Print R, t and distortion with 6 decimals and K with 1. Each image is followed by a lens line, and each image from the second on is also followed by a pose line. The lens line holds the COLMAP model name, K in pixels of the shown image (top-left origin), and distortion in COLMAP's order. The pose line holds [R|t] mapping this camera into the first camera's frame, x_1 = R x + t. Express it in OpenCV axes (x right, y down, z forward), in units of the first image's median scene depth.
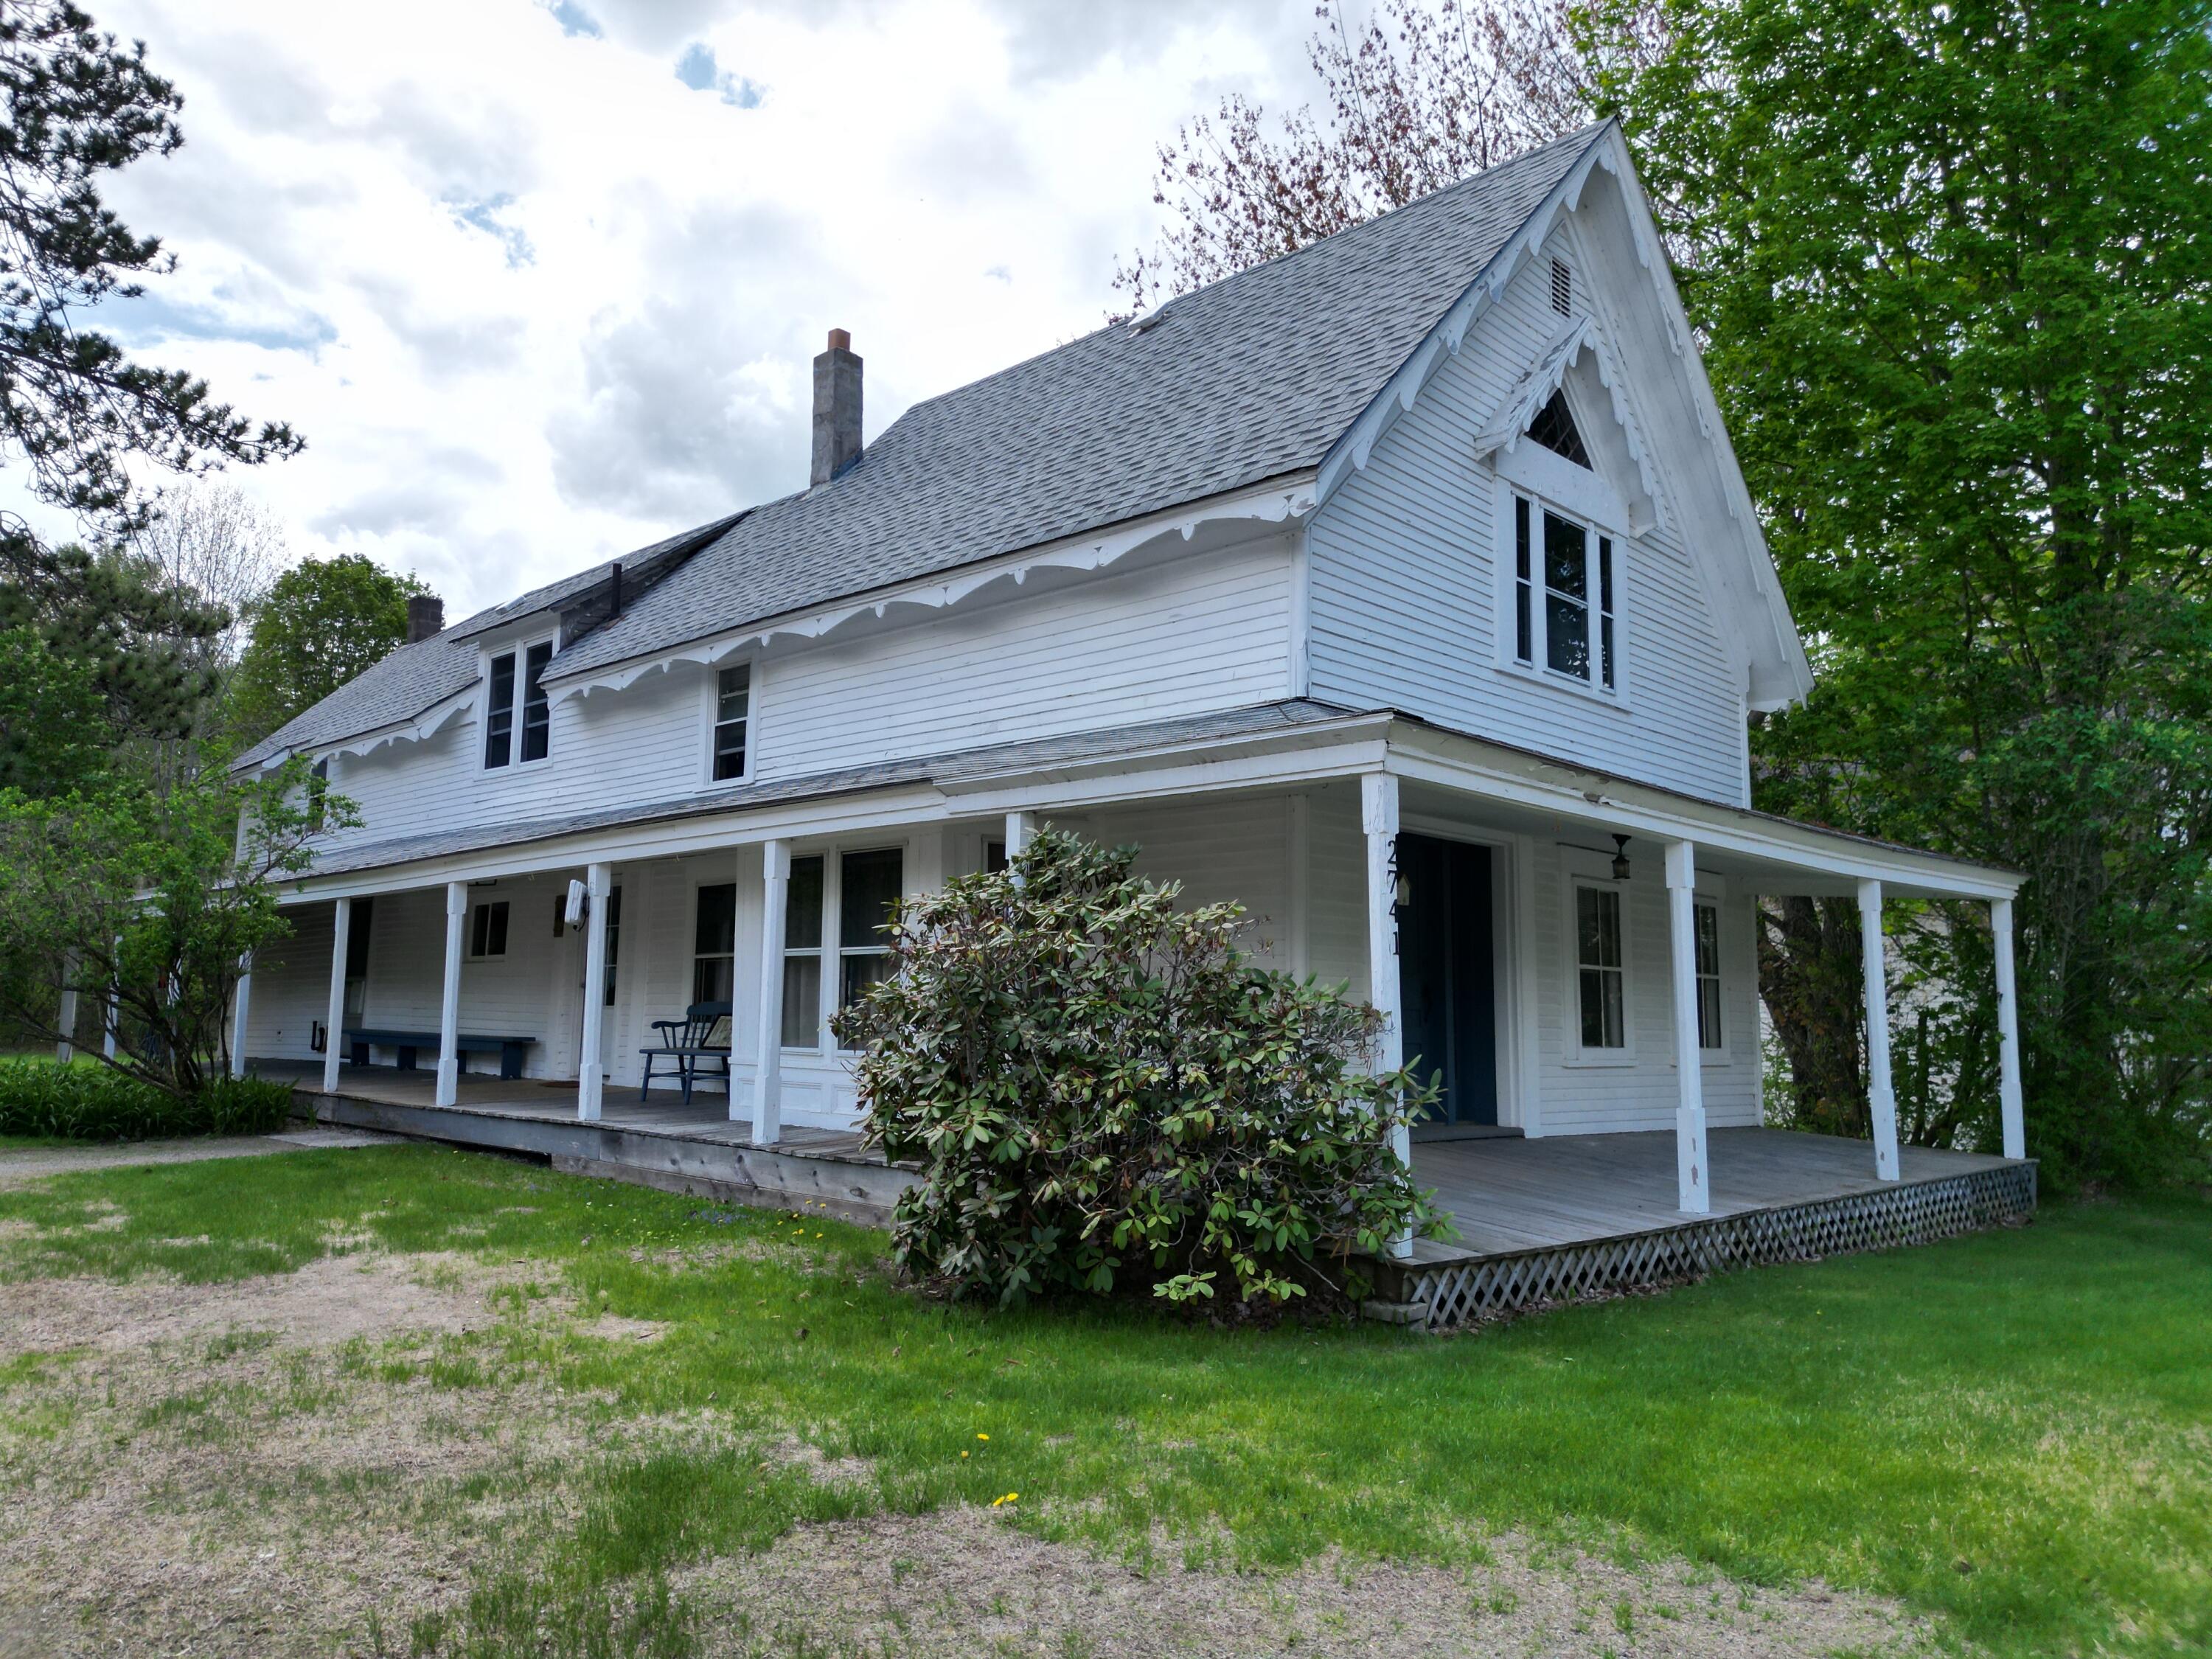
lens RADIAL K [[1602.1, 0, 1138.6], [0, 1602.1, 833.3], [0, 0, 1]] dist [0.051486, -0.046061]
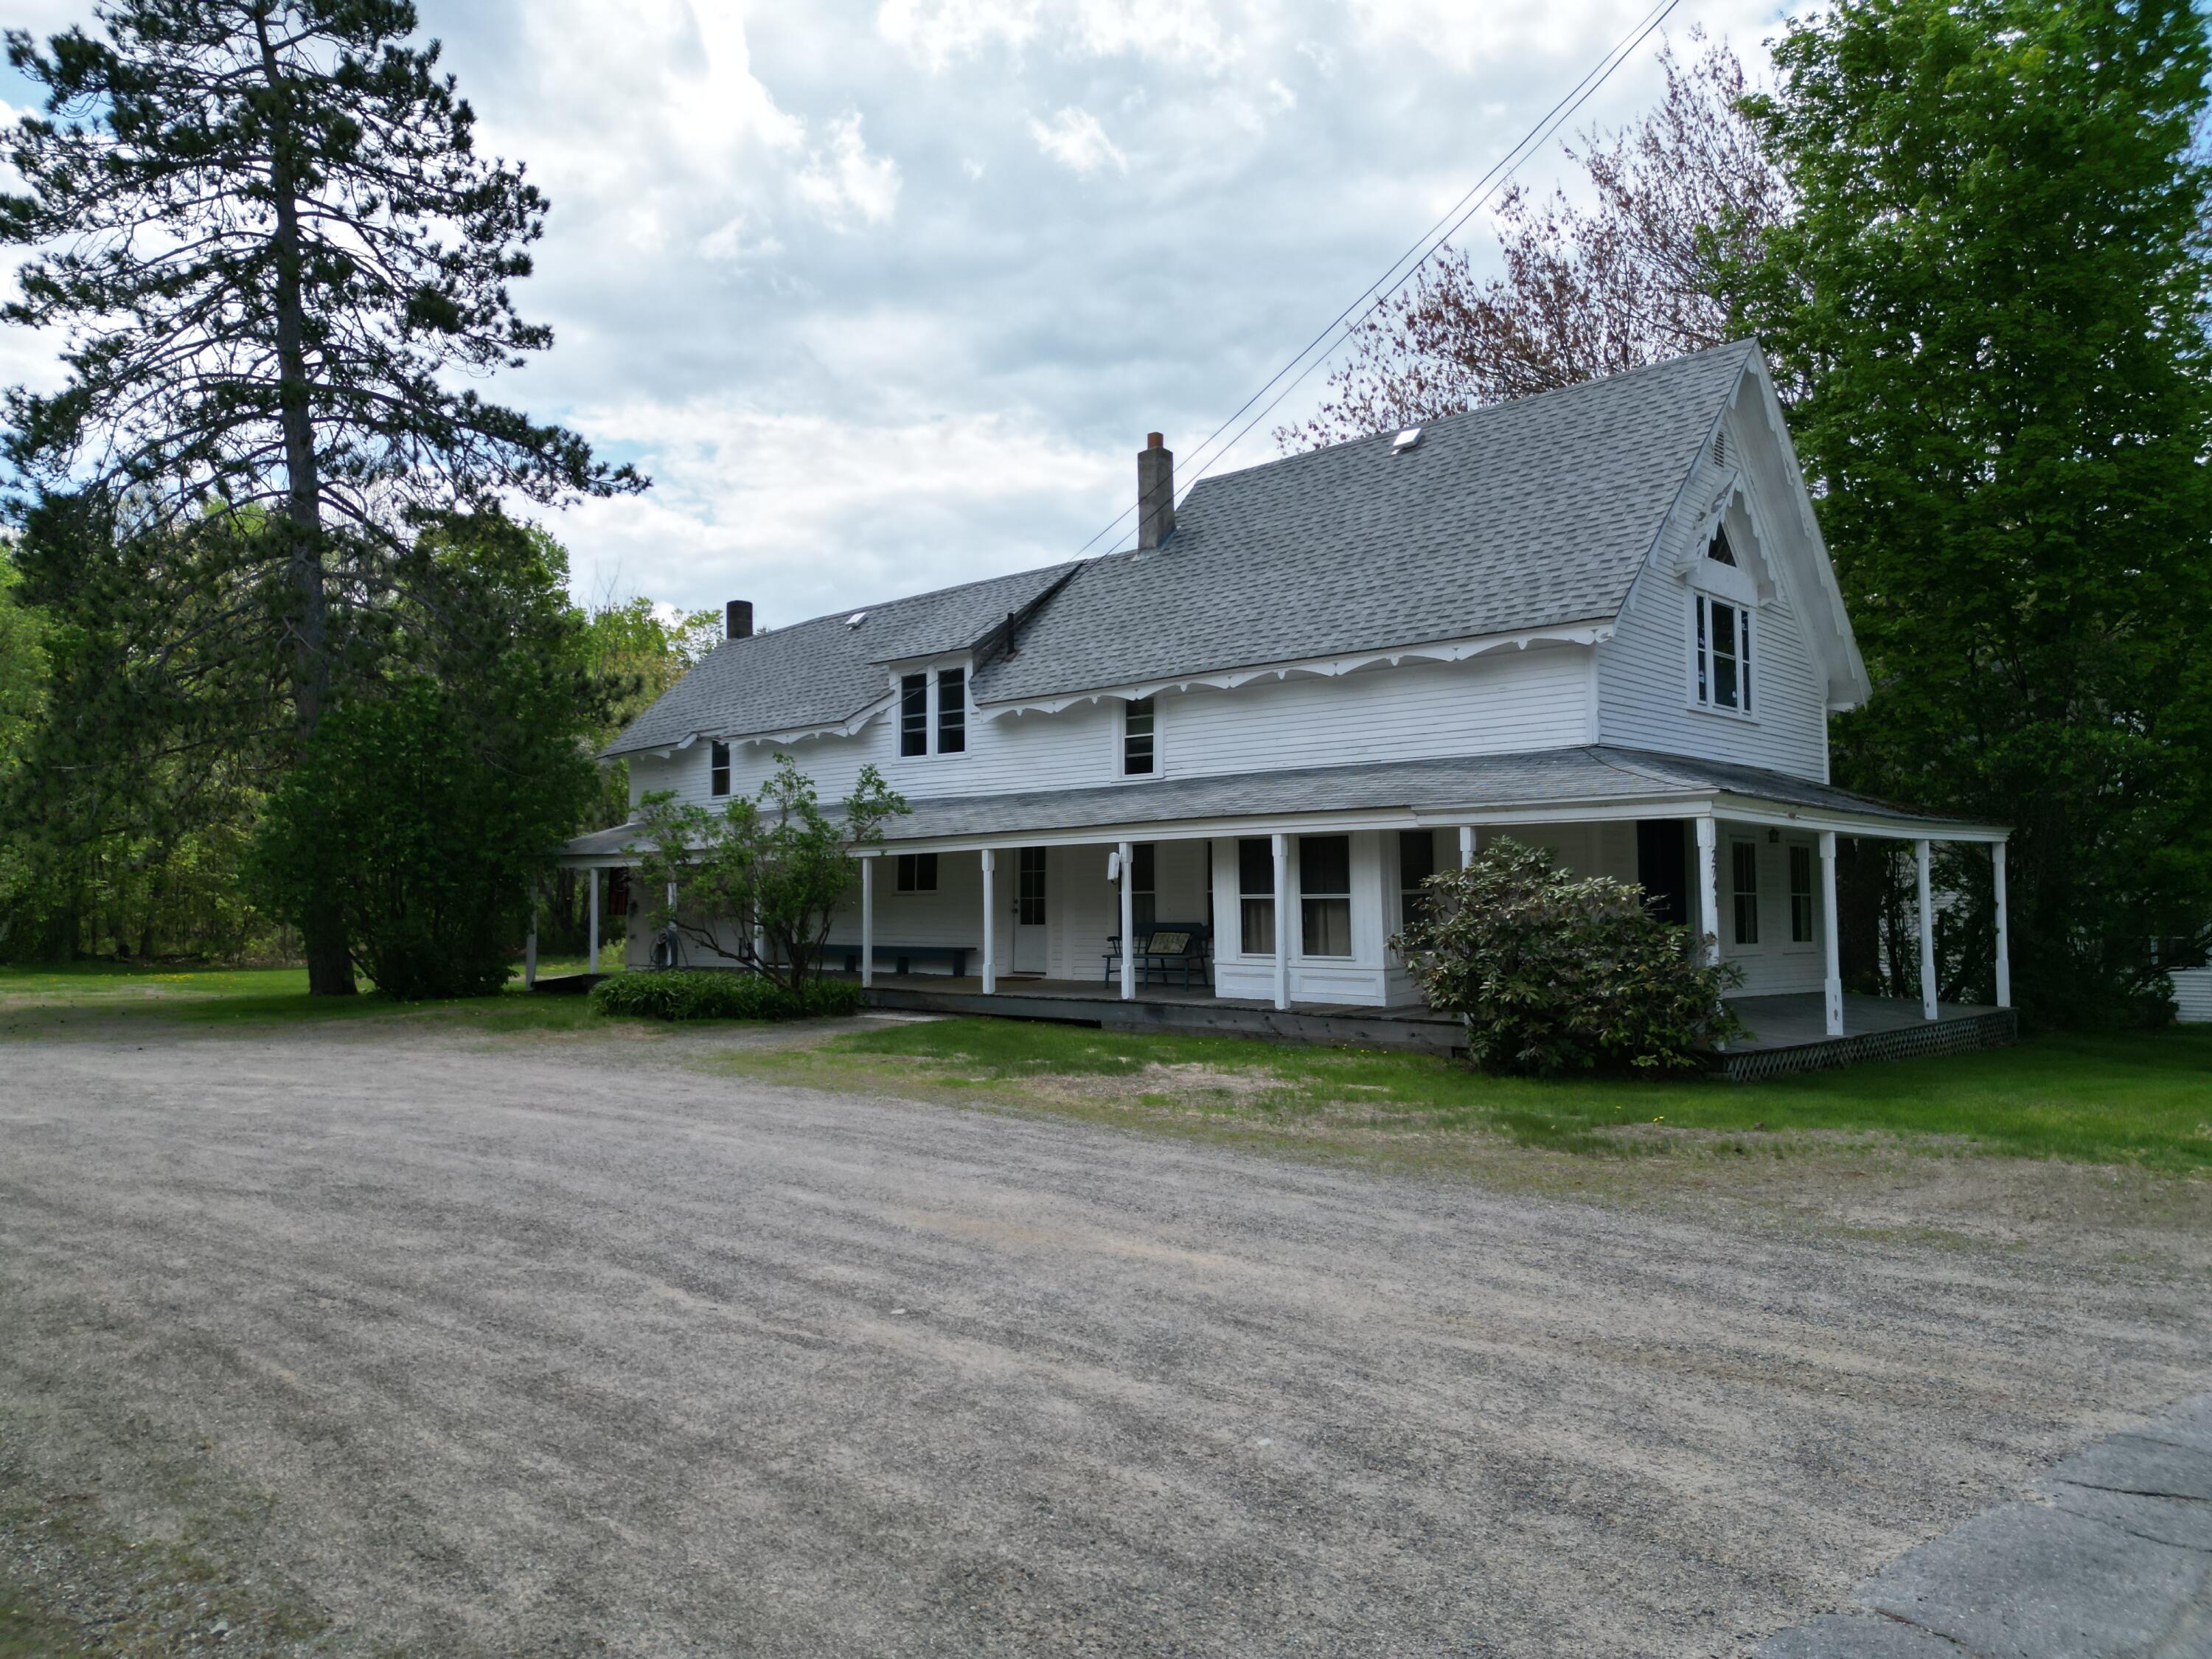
lens RADIAL K [[1599.8, 0, 1109.2], [0, 1599.8, 845.0], [0, 0, 1]] dist [0.012433, 0.000747]
pose [[0.999786, -0.020345, -0.003815, -0.309037], [0.020572, 0.997016, 0.074407, -0.087346], [0.002290, -0.074470, 0.997221, -0.528848]]
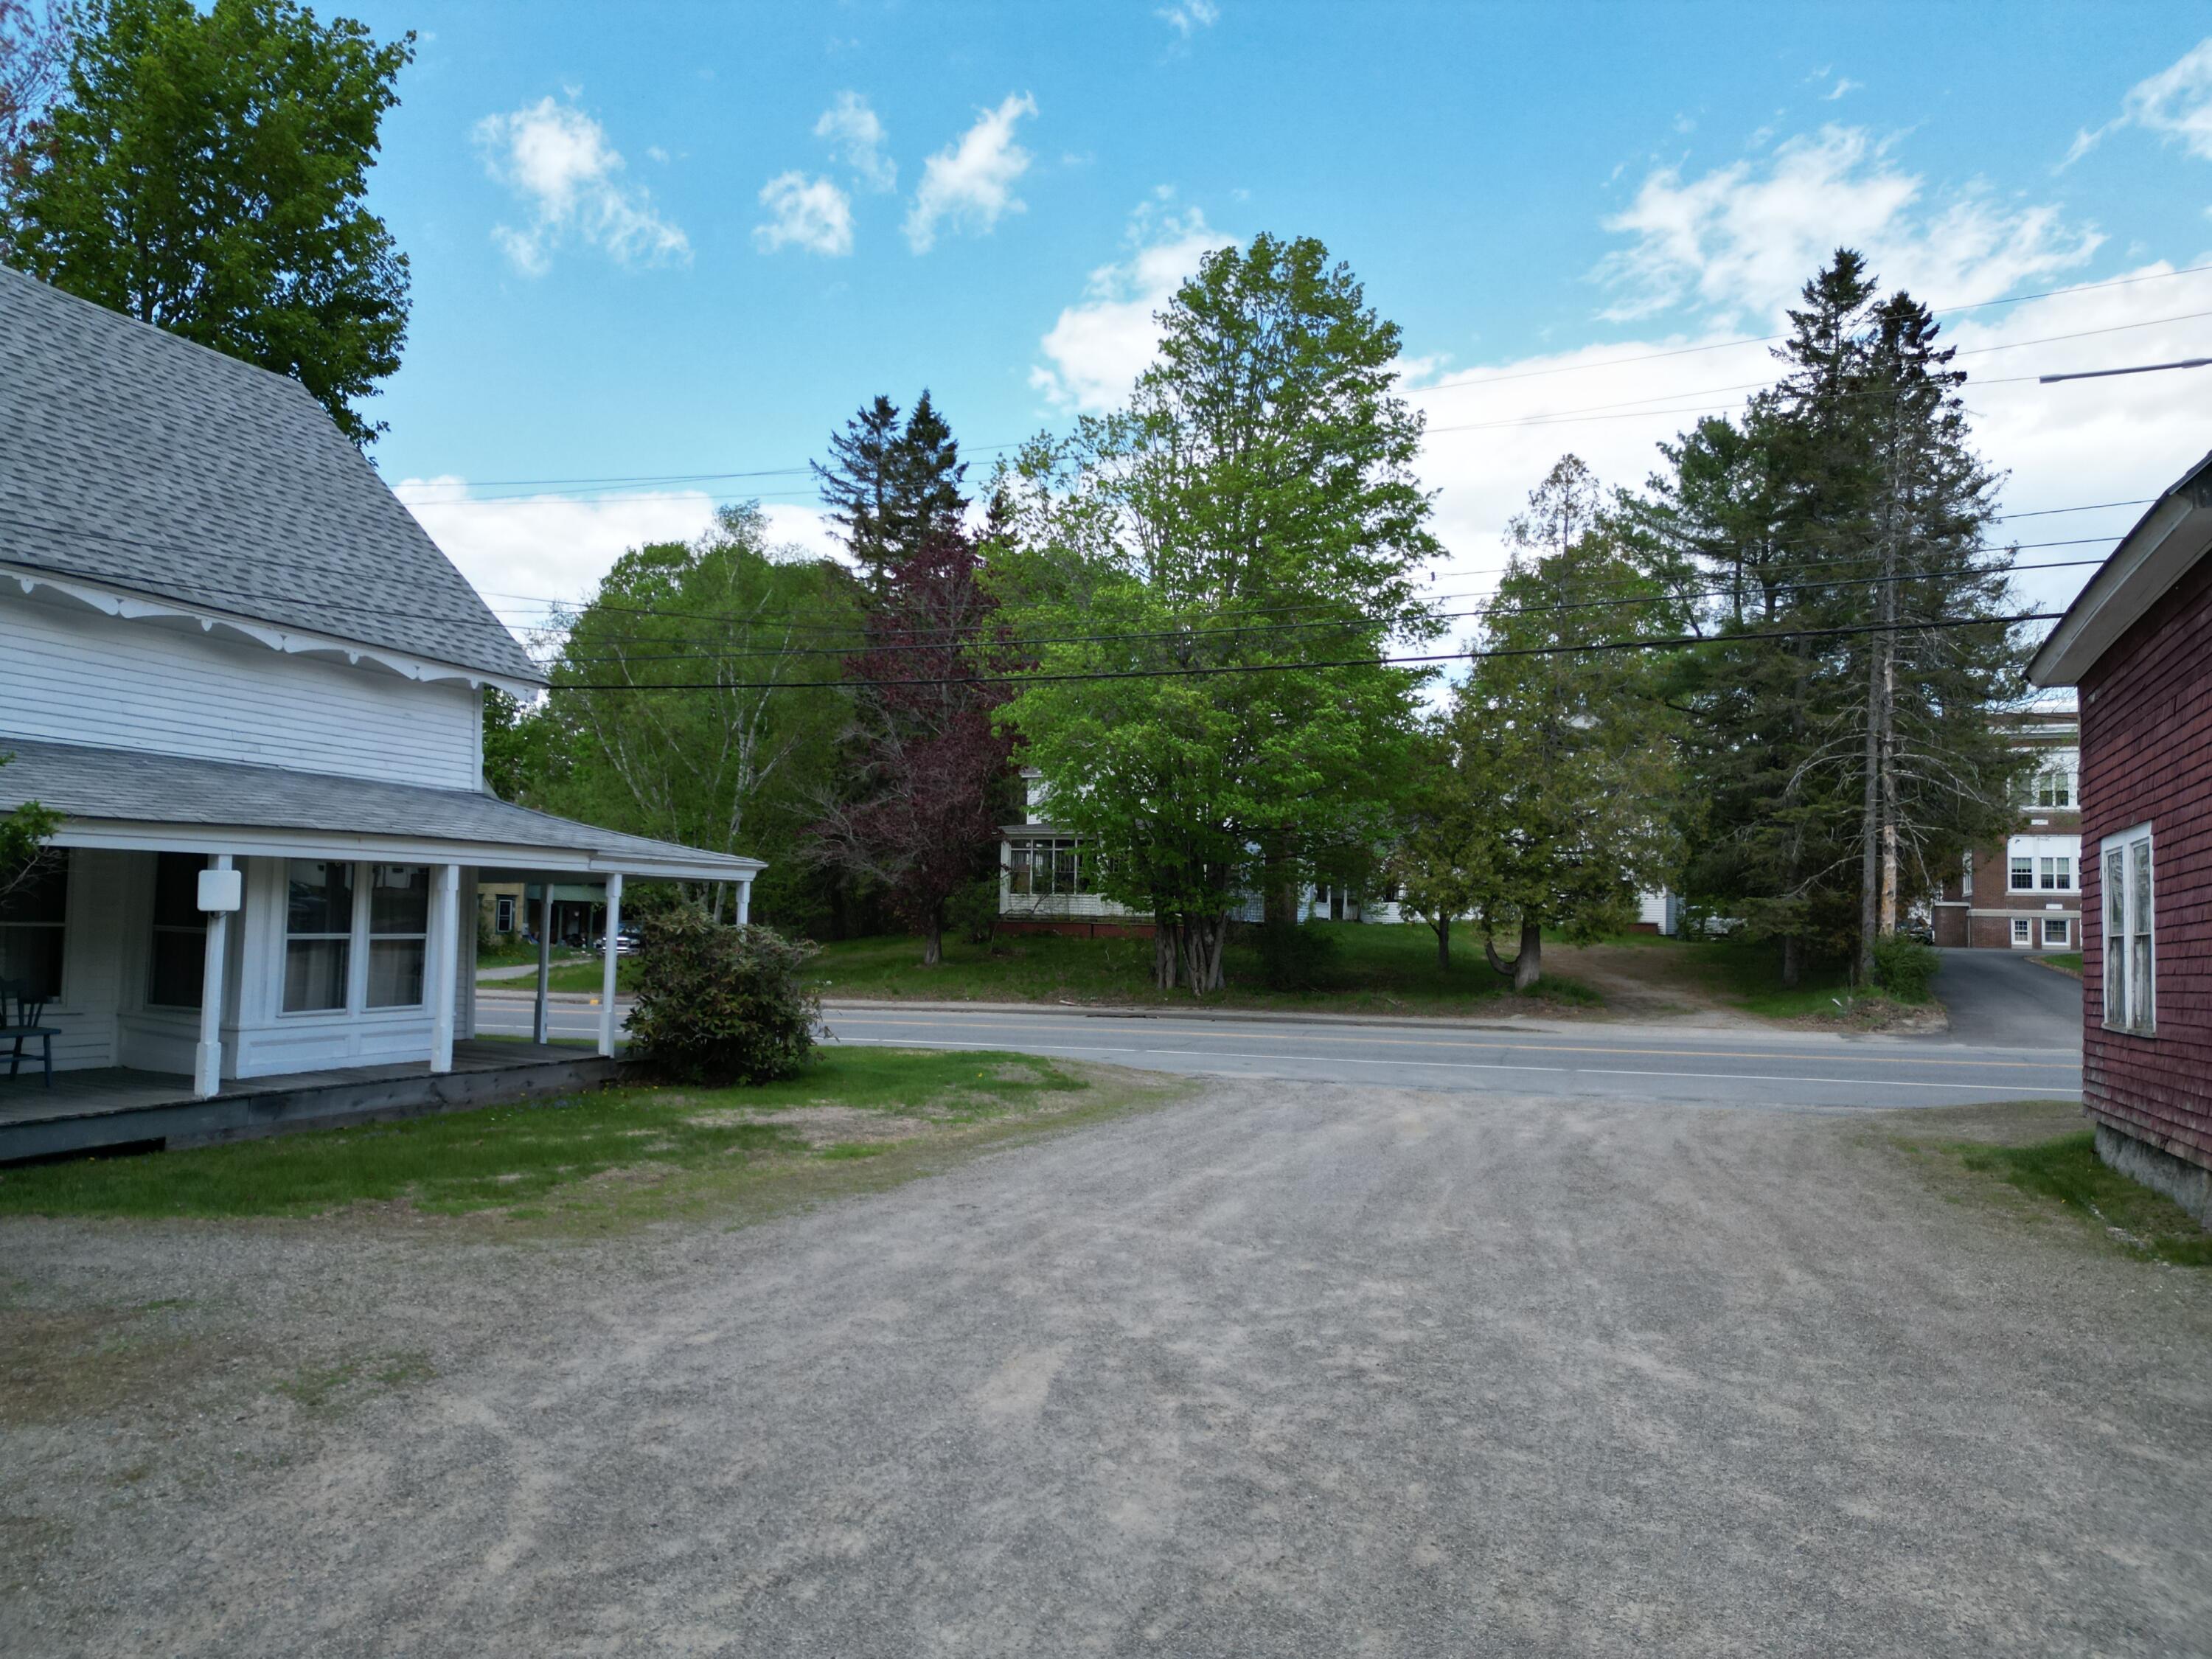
lens RADIAL K [[1602.1, 0, 1138.6], [0, 1602.1, 833.3], [0, 0, 1]] dist [0.051486, -0.046061]
pose [[-0.381045, 0.031765, 0.924011, -1.370442], [-0.132714, 0.987181, -0.088665, 0.017677], [-0.914982, -0.156415, -0.371944, 0.746431]]
